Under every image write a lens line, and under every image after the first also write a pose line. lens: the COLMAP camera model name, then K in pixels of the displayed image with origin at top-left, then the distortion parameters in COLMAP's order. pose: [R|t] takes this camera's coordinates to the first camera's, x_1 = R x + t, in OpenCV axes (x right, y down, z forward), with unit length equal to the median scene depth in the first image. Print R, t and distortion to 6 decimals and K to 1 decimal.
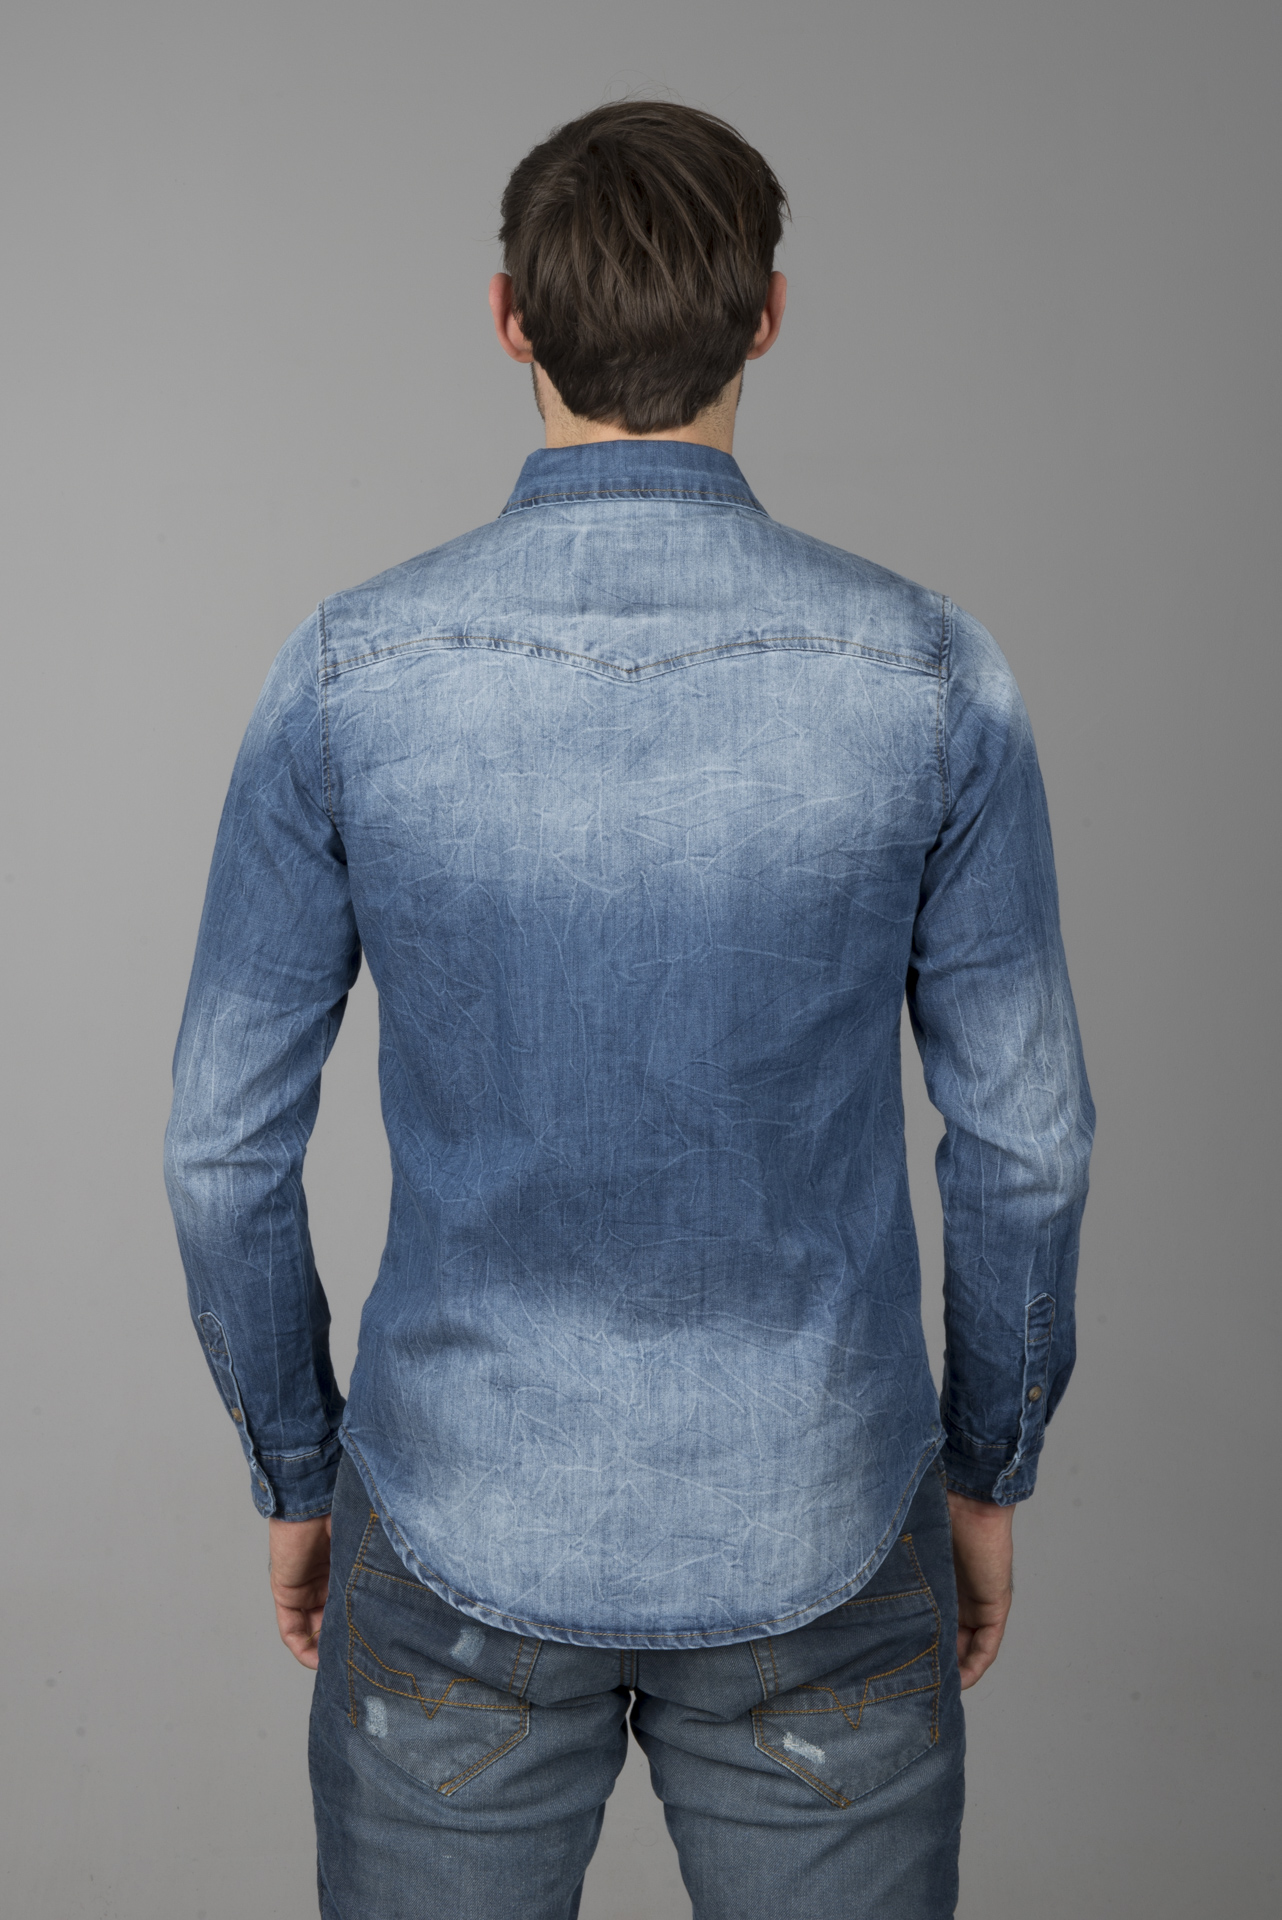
lens RADIAL K [[3163.4, 0, 641.0], [0, 3163.4, 960.0], [0, 0, 1]] dist [0.183845, 0.185205]
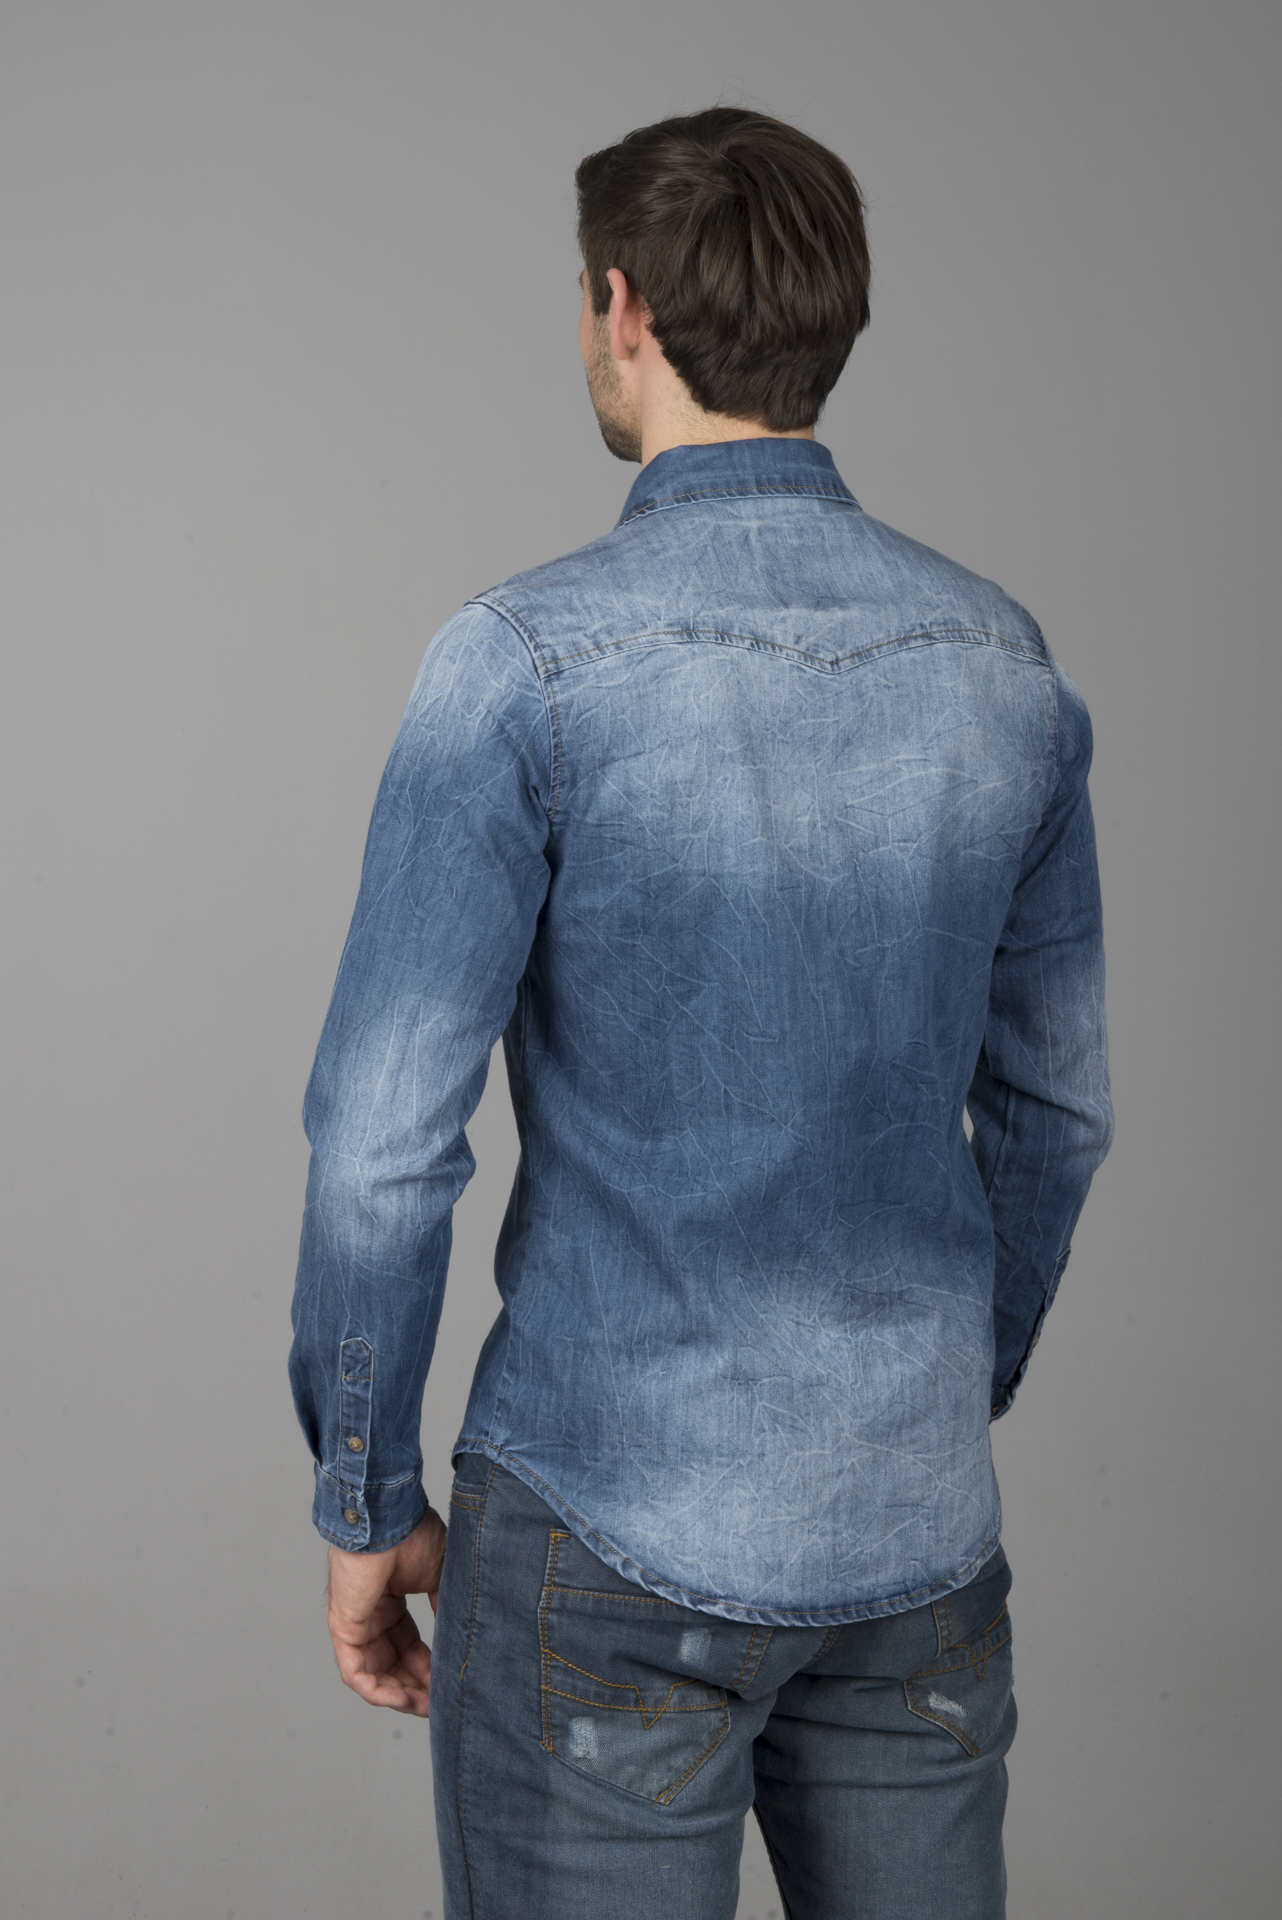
lens RADIAL K [[3157.5, 0, 637.7], [0, 3157.5, 941.4], [0, 0, 1]] dist [0.258967, -0.059924]
pose [[0.897670, -0.047353, 0.438116, -0.505581], [0.053687, 0.998556, -0.002074, -0.003035], [-0.437385, 0.025383, 0.898916, 0.111811]]
